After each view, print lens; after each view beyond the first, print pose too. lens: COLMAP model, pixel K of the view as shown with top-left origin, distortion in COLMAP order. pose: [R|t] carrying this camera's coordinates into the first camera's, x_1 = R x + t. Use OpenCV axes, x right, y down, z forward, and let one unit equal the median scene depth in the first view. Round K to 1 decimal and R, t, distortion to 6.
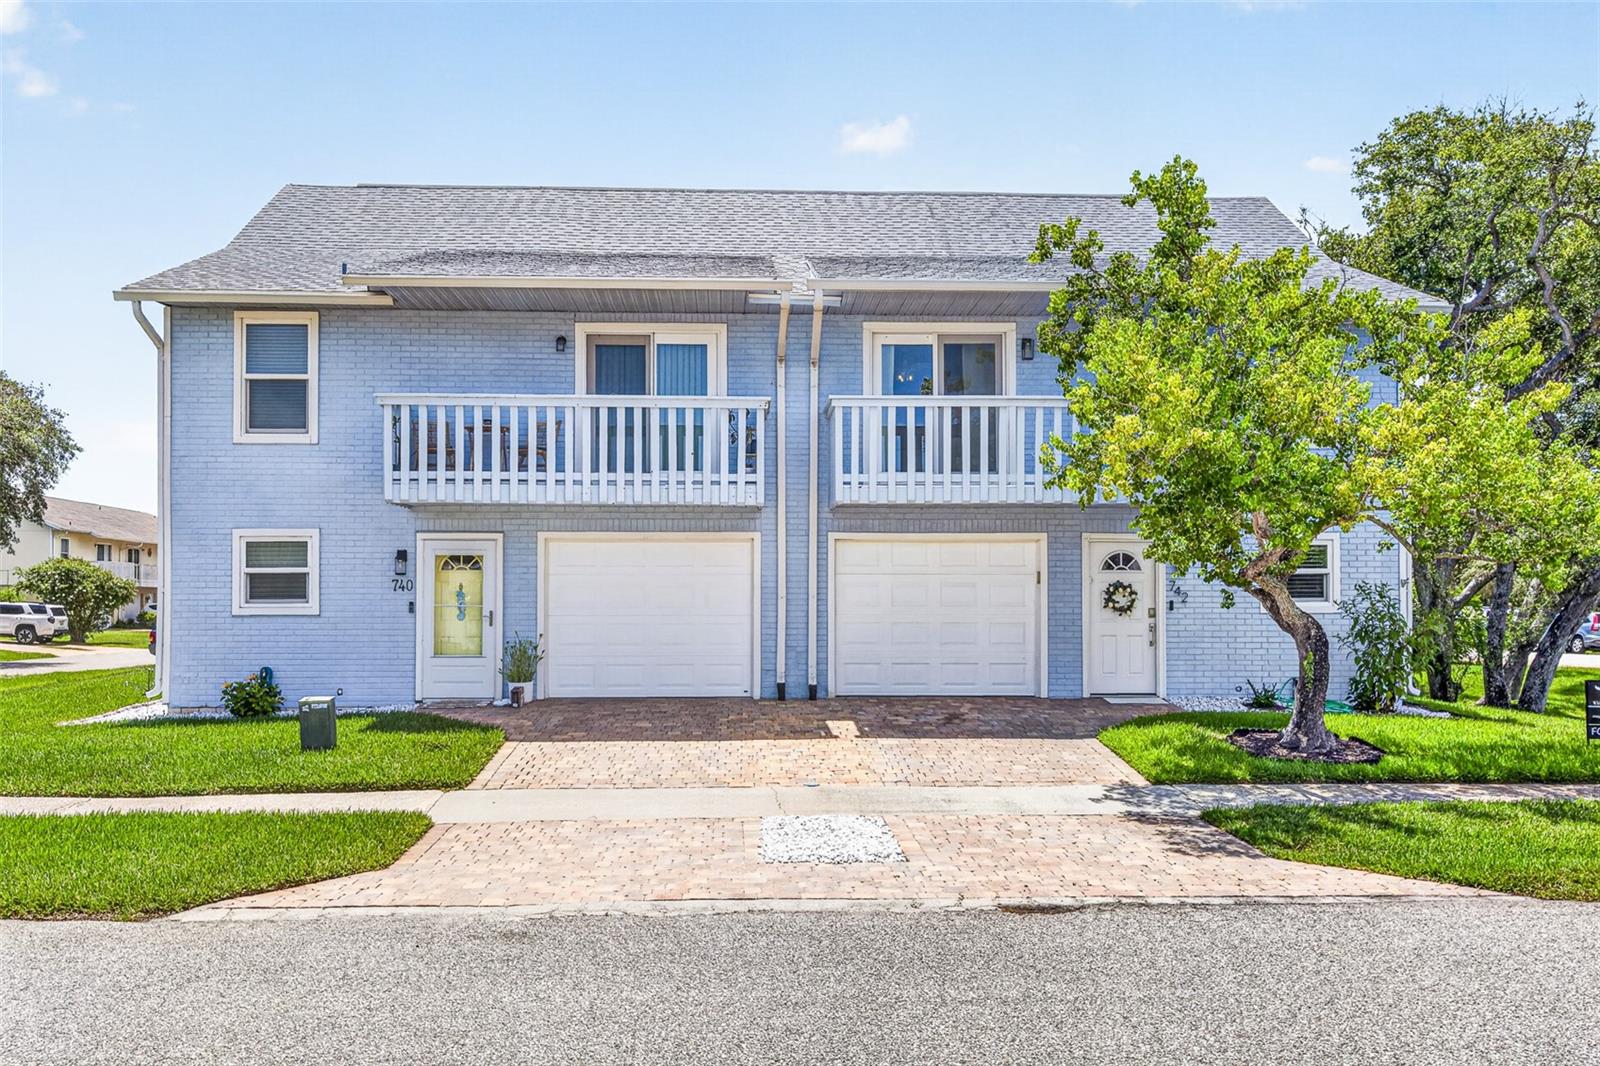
lens RADIAL K [[709.8, 0, 801.9], [0, 709.8, 544.8], [0, 0, 1]] dist [0.002144, -0.000957]
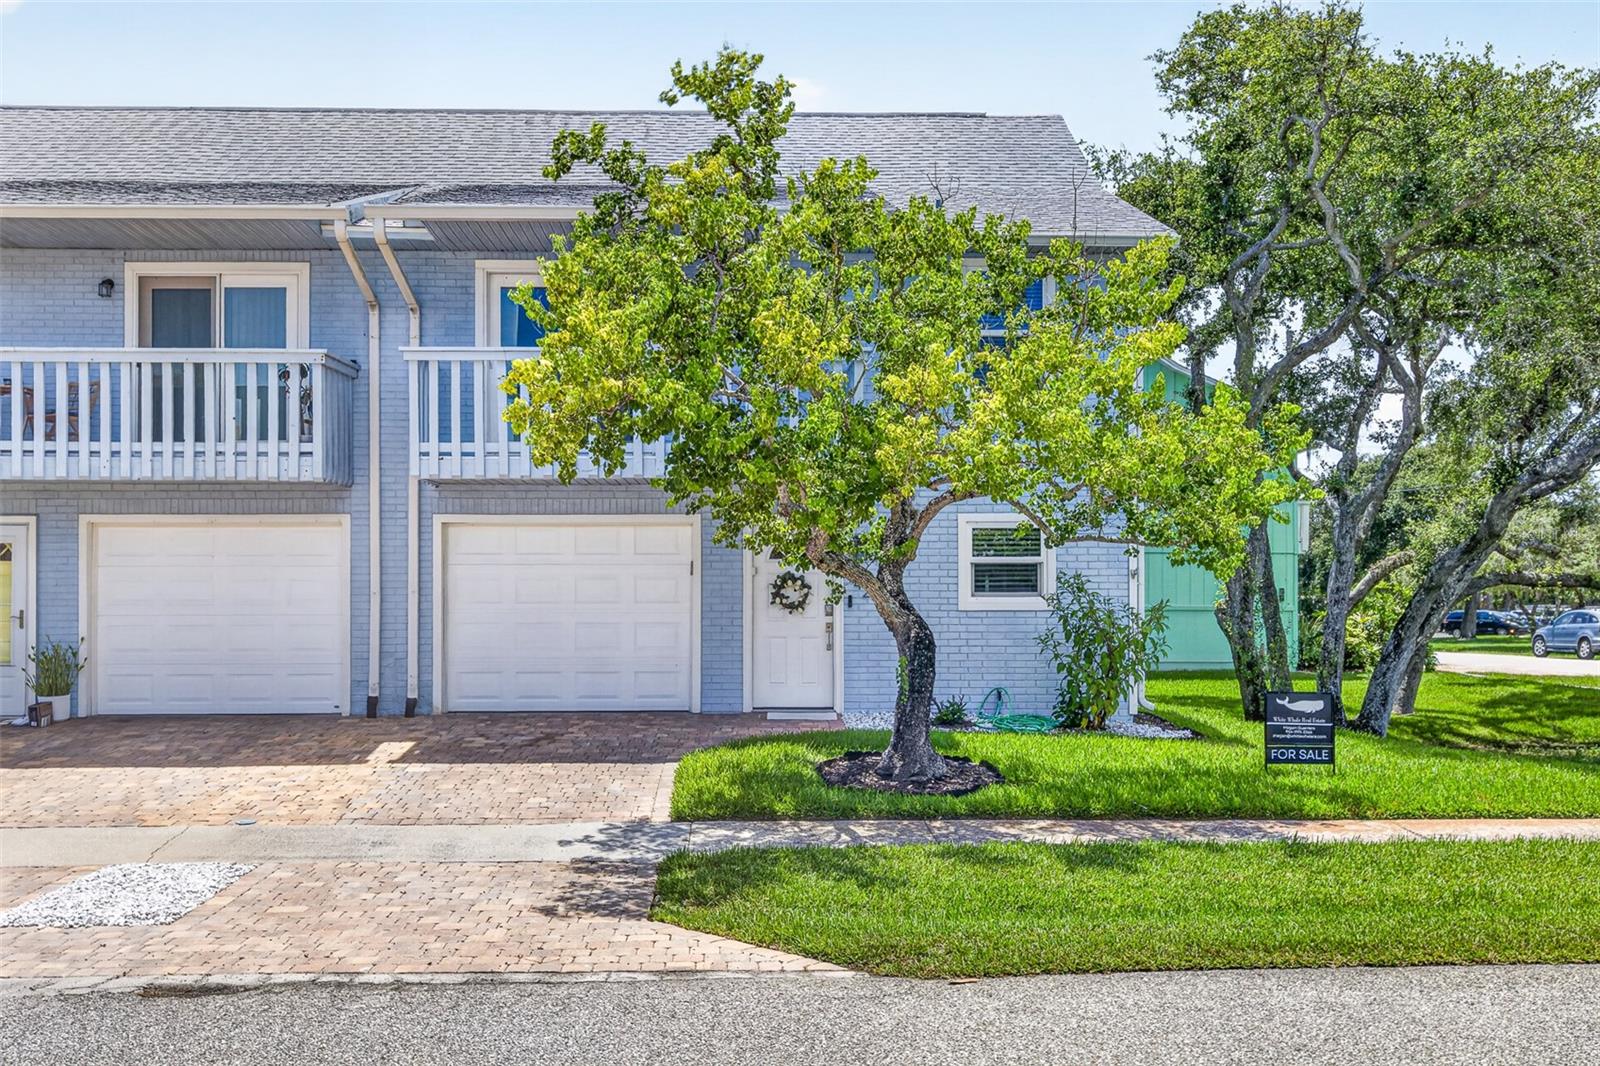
lens RADIAL K [[809.8, 0, 800.0], [0, 809.8, 533.0], [0, 0, 1]] dist [0.001275, -0.001303]
pose [[0.999993, -0.002897, -0.002495, 0.478976], [0.002885, 0.999983, -0.005025, 0.010911], [0.002509, 0.005018, 0.999984, 0.058089]]
